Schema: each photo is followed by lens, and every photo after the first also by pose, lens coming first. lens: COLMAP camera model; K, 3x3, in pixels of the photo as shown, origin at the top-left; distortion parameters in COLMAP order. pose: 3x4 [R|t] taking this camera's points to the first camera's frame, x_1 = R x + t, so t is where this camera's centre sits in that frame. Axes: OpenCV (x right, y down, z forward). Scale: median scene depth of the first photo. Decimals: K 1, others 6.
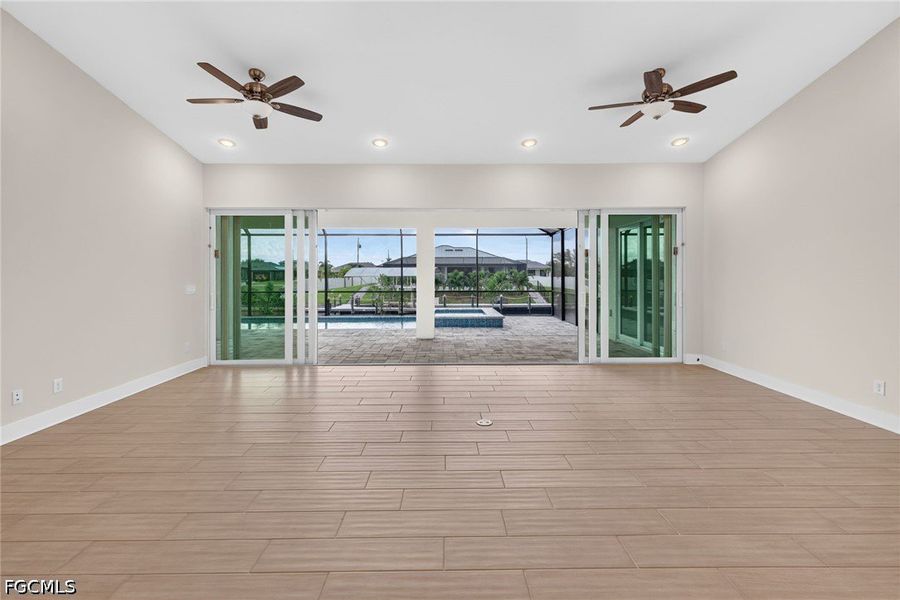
lens RADIAL K [[388.7, 0, 448.8], [0, 388.7, 275.1], [0, 0, 1]] dist [0.003300, 0.000144]
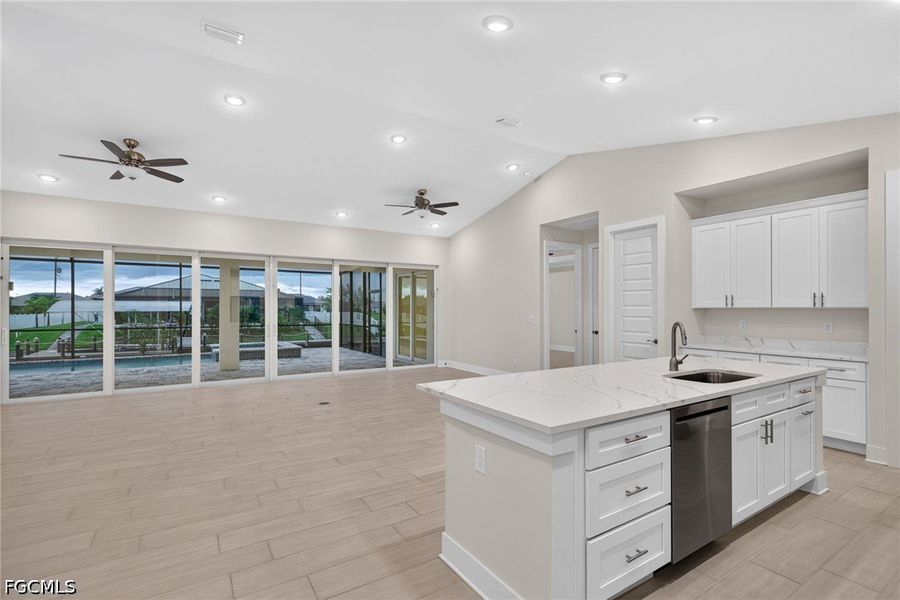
lens RADIAL K [[413.6, 0, 449.2], [0, 413.6, 306.1], [0, 0, 1]] dist [0.002210, 0.000450]
pose [[0.851334, 0.005968, 0.524589, -0.147811], [-0.000071, 0.999937, -0.011261, 0.003701], [-0.524623, 0.009549, 0.851281, -0.284257]]
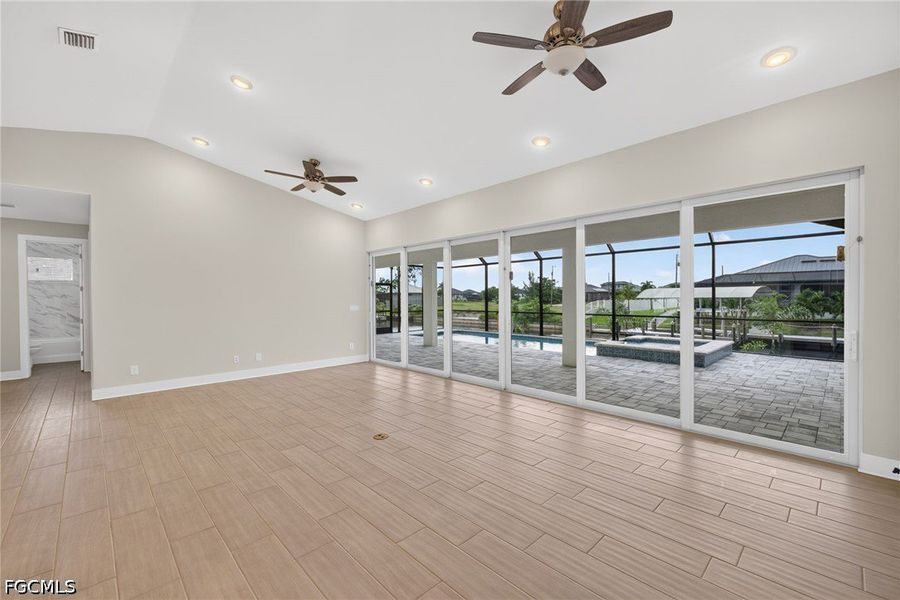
lens RADIAL K [[377.9, 0, 450.2], [0, 377.9, 301.6], [0, 0, 1]] dist [0.001053, -0.000029]
pose [[0.684002, 0.006129, -0.729454, 0.412180], [0.003509, 0.999925, 0.011692, -0.002406], [0.729472, -0.010557, 0.683929, 0.178373]]
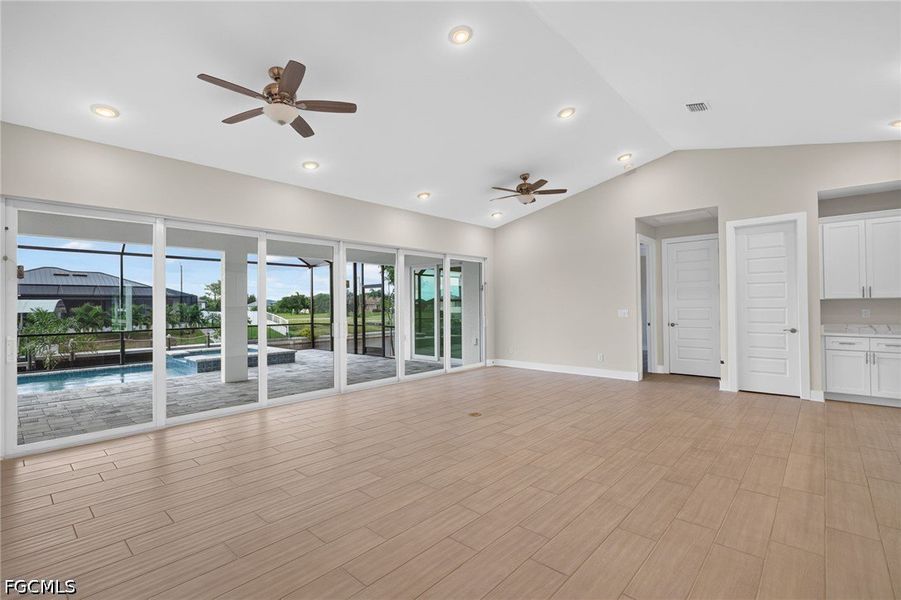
lens RADIAL K [[408.8, 0, 450.2], [0, 408.8, 299.7], [0, 0, 1]] dist [-0.000307, 0.000069]
pose [[0.681926, 0.006142, 0.731395, -0.411486], [0.011426, 0.999753, -0.019048, 0.006382], [-0.731331, 0.021346, 0.681688, 0.043962]]
